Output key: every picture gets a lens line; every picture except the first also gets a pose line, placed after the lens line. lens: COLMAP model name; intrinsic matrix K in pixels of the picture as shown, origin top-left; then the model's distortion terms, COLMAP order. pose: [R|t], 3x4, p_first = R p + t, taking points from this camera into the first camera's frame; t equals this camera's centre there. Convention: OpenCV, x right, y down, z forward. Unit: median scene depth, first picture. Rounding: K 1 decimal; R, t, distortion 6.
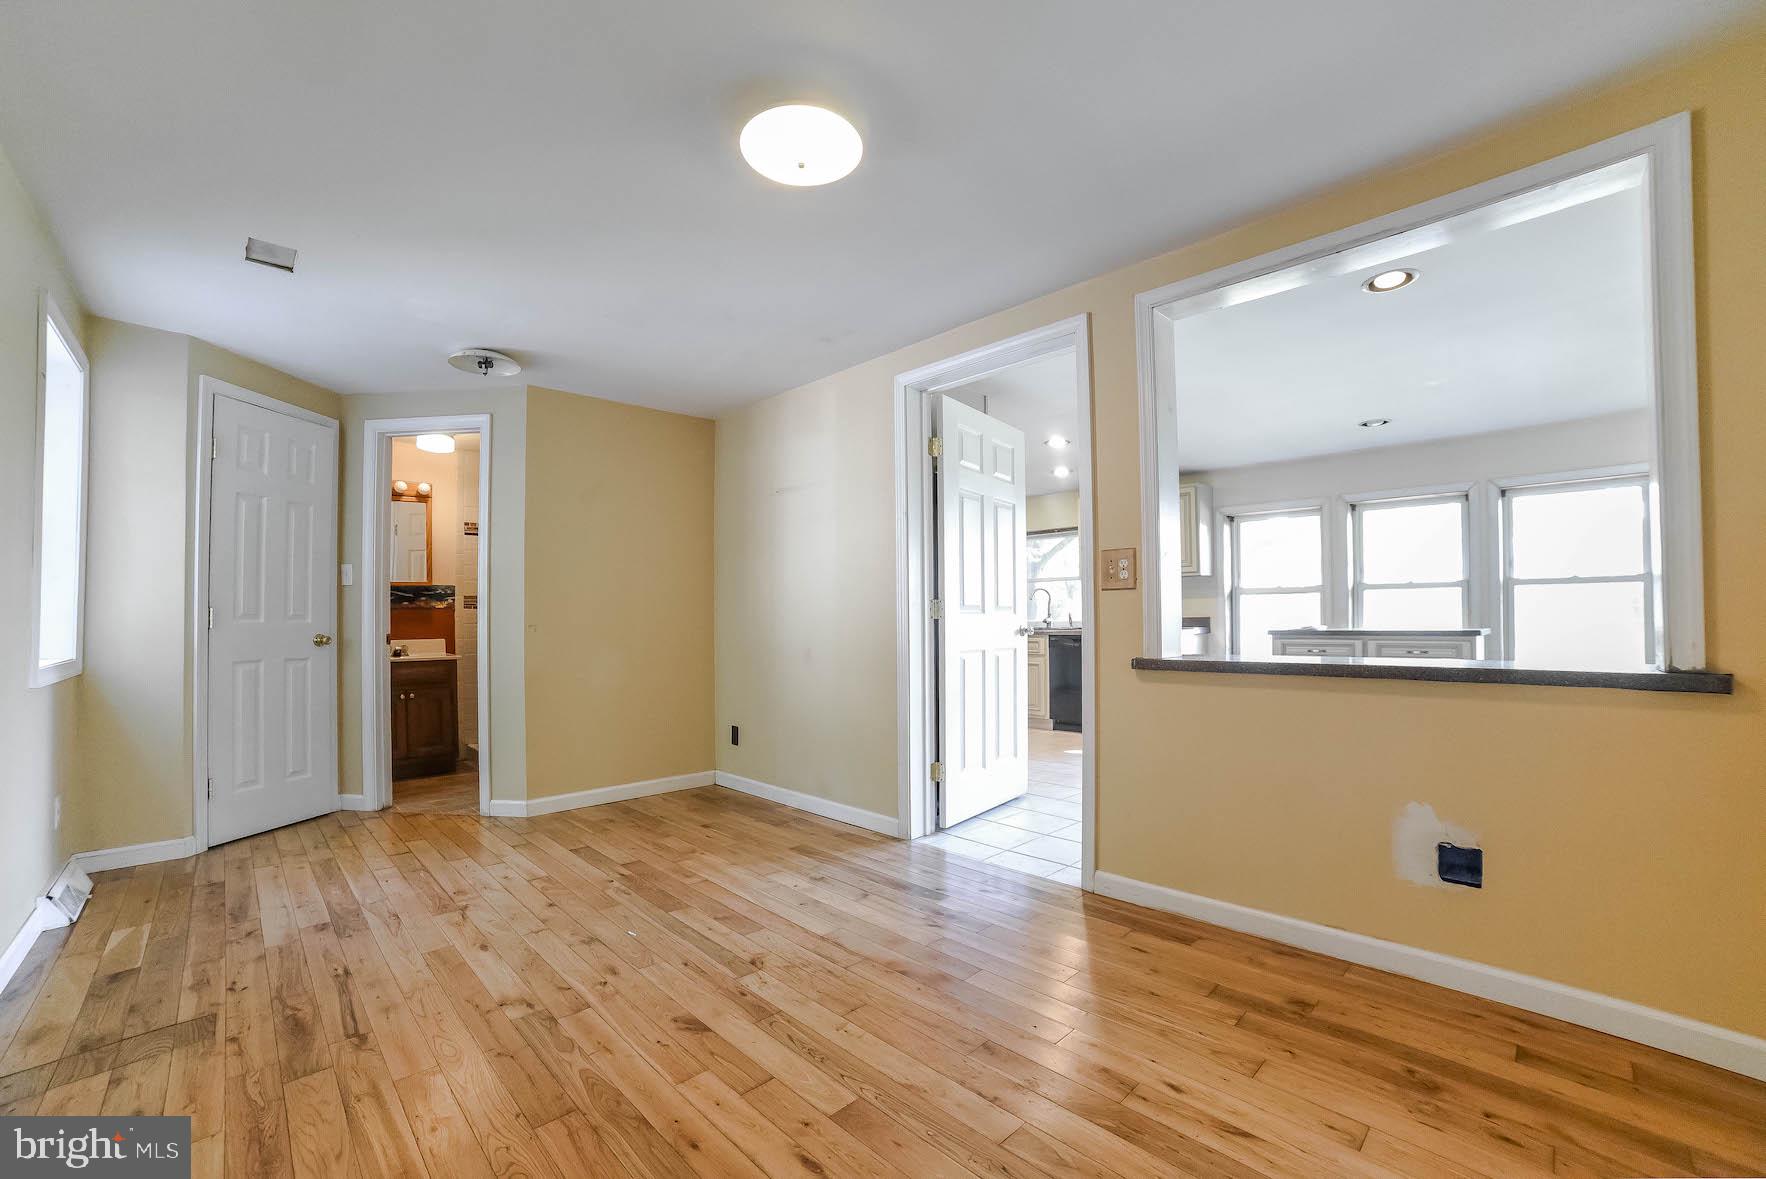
lens RADIAL K [[719.2, 0, 887.4], [0, 719.2, 608.2], [0, 0, 1]] dist [-0.096179, 0.032105]
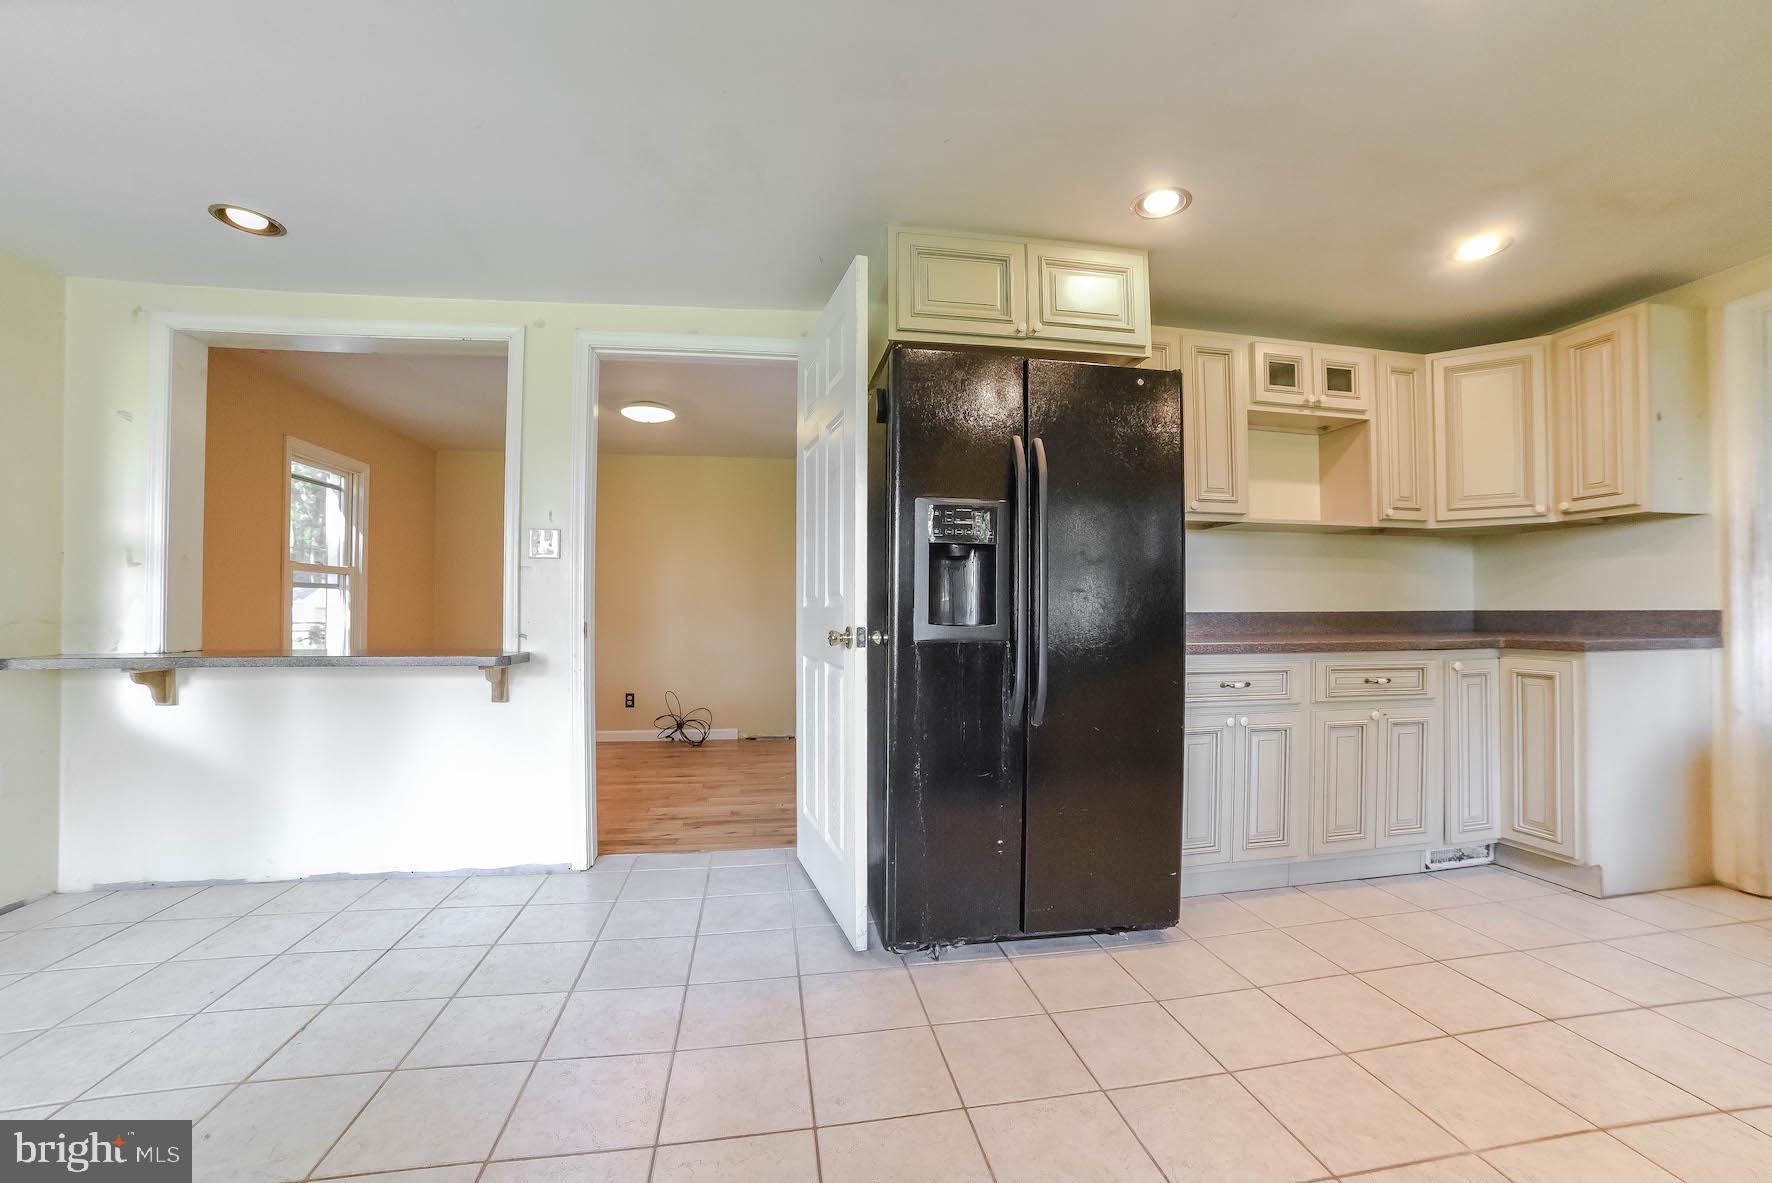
lens RADIAL K [[717.4, 0, 902.7], [0, 717.4, 602.5], [0, 0, 1]] dist [-0.090617, 0.032253]
pose [[-0.561323, -0.003948, -0.827587, 0.760156], [0.022950, 0.999530, -0.020334, 0.019166], [0.827278, -0.030406, -0.560969, 1.671692]]
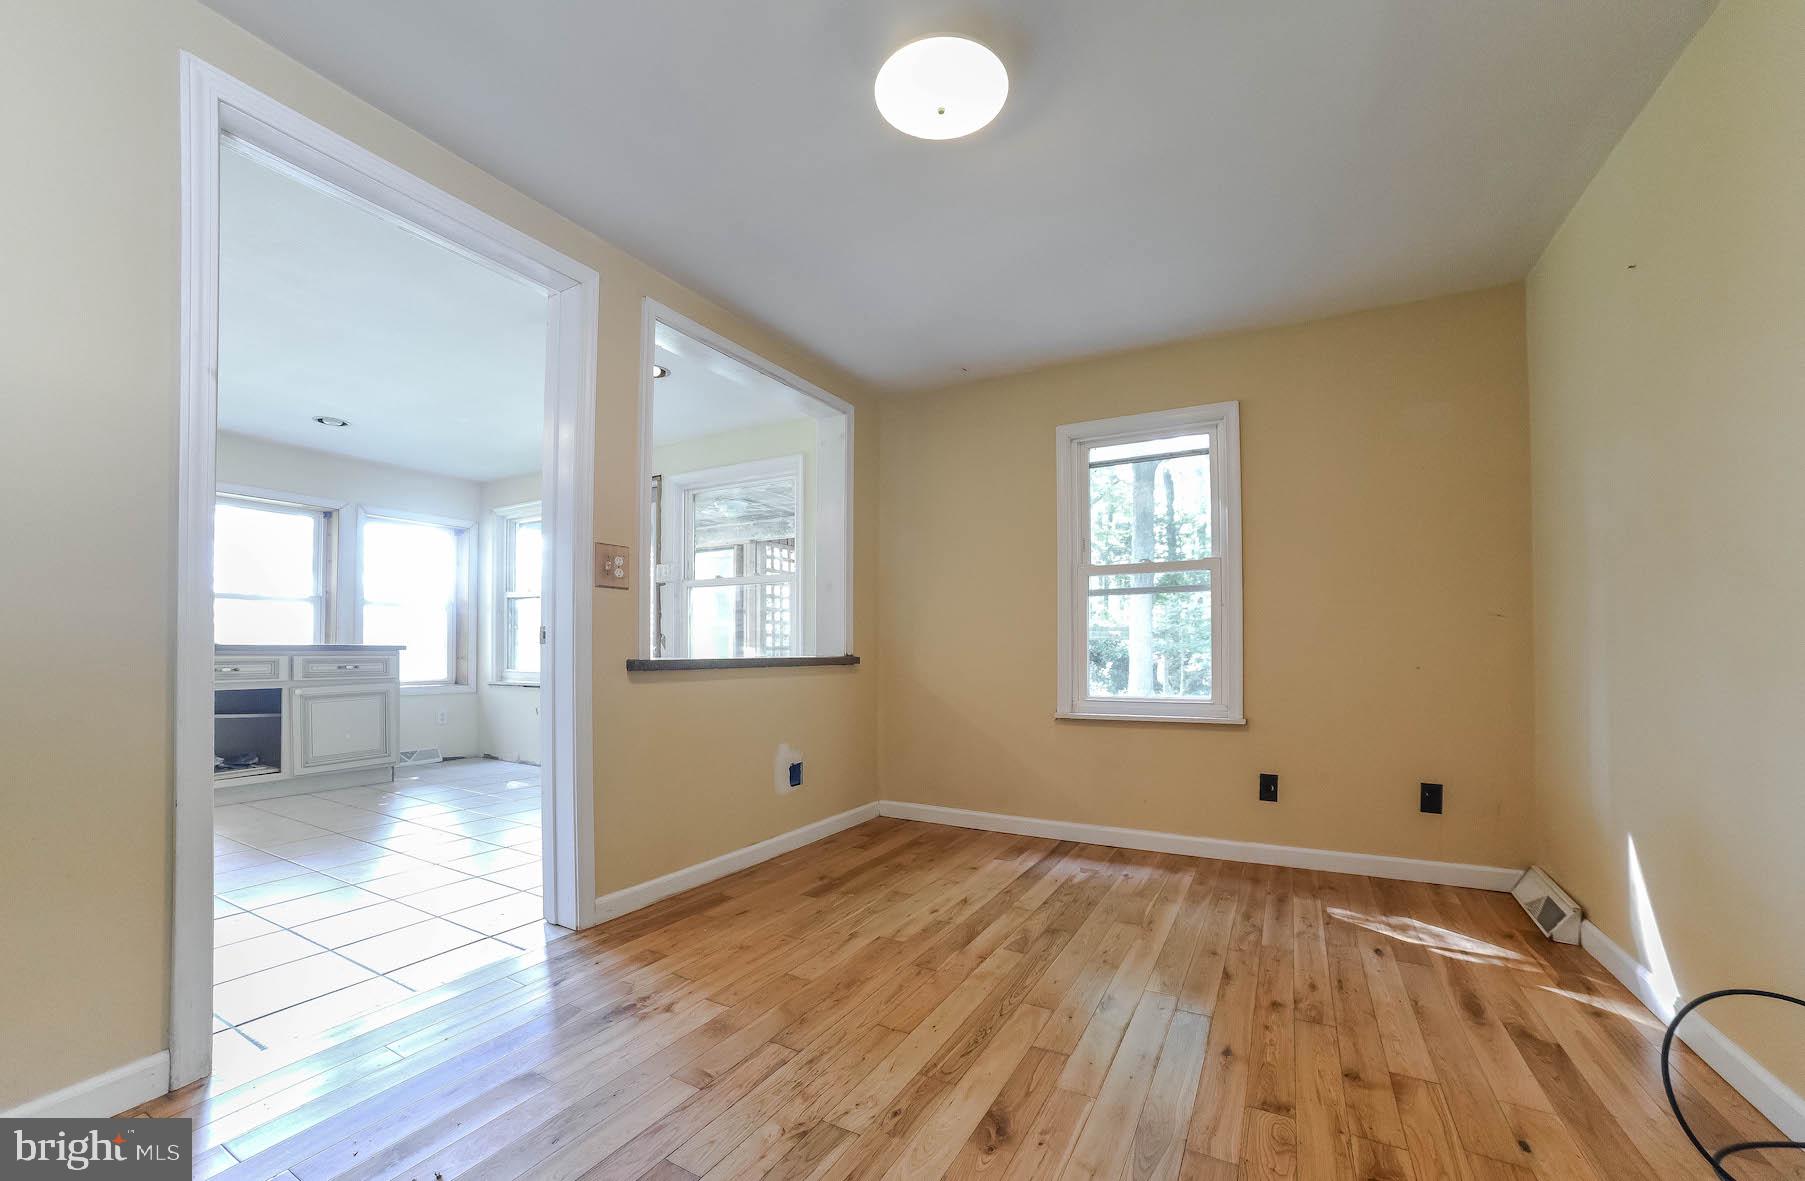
lens RADIAL K [[703.6, 0, 902.7], [0, 703.6, 631.0], [0, 0, 1]] dist [-0.091973, 0.026698]
pose [[-0.281156, 0.030417, 0.959180, -0.522271], [-0.020318, 0.999085, -0.037638, 0.045624], [-0.959447, -0.030071, -0.280281, 0.702606]]
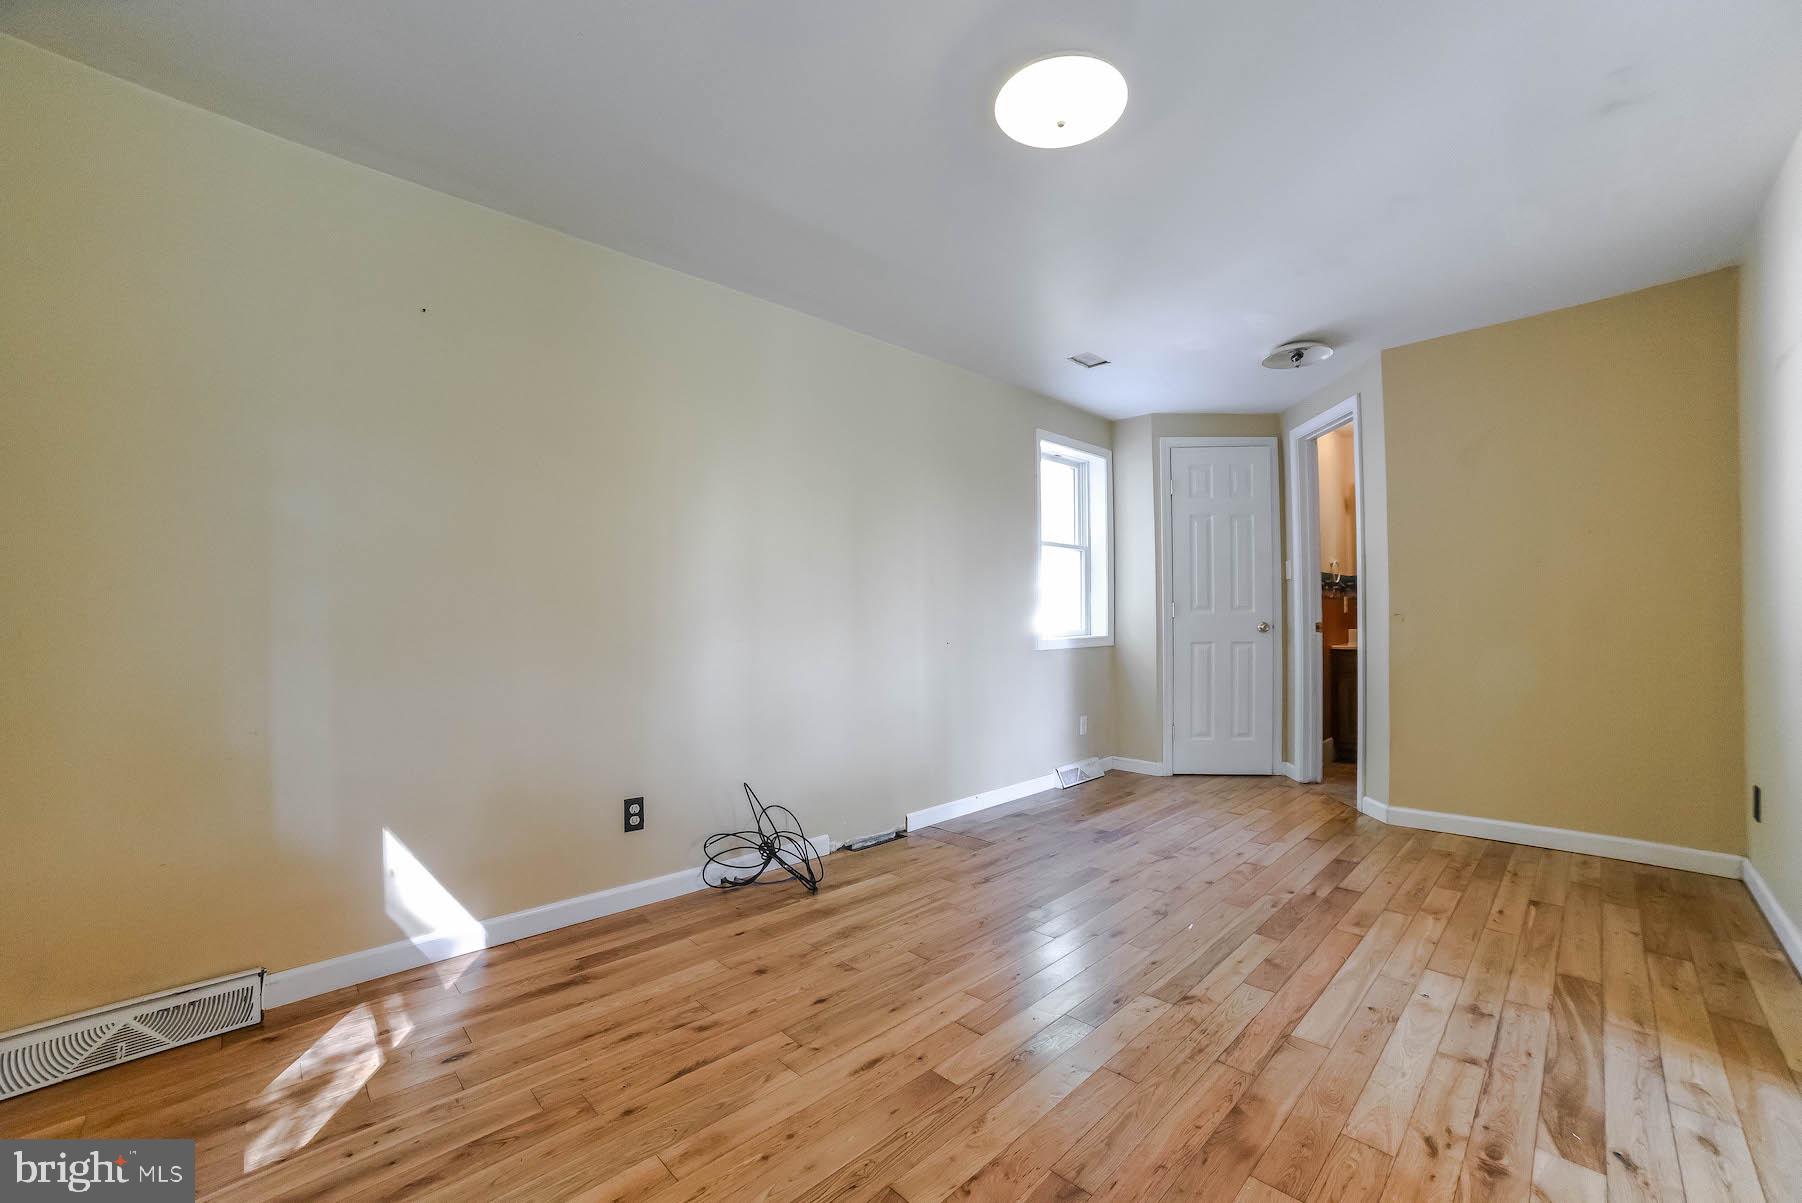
lens RADIAL K [[729.6, 0, 918.0], [0, 729.6, 612.7], [0, 0, 1]] dist [-0.090617, 0.032253]
pose [[0.010305, -0.000712, -0.999947, 0.445409], [0.027271, 0.999628, -0.000431, 0.006494], [0.999575, -0.027265, 0.010320, 0.426339]]
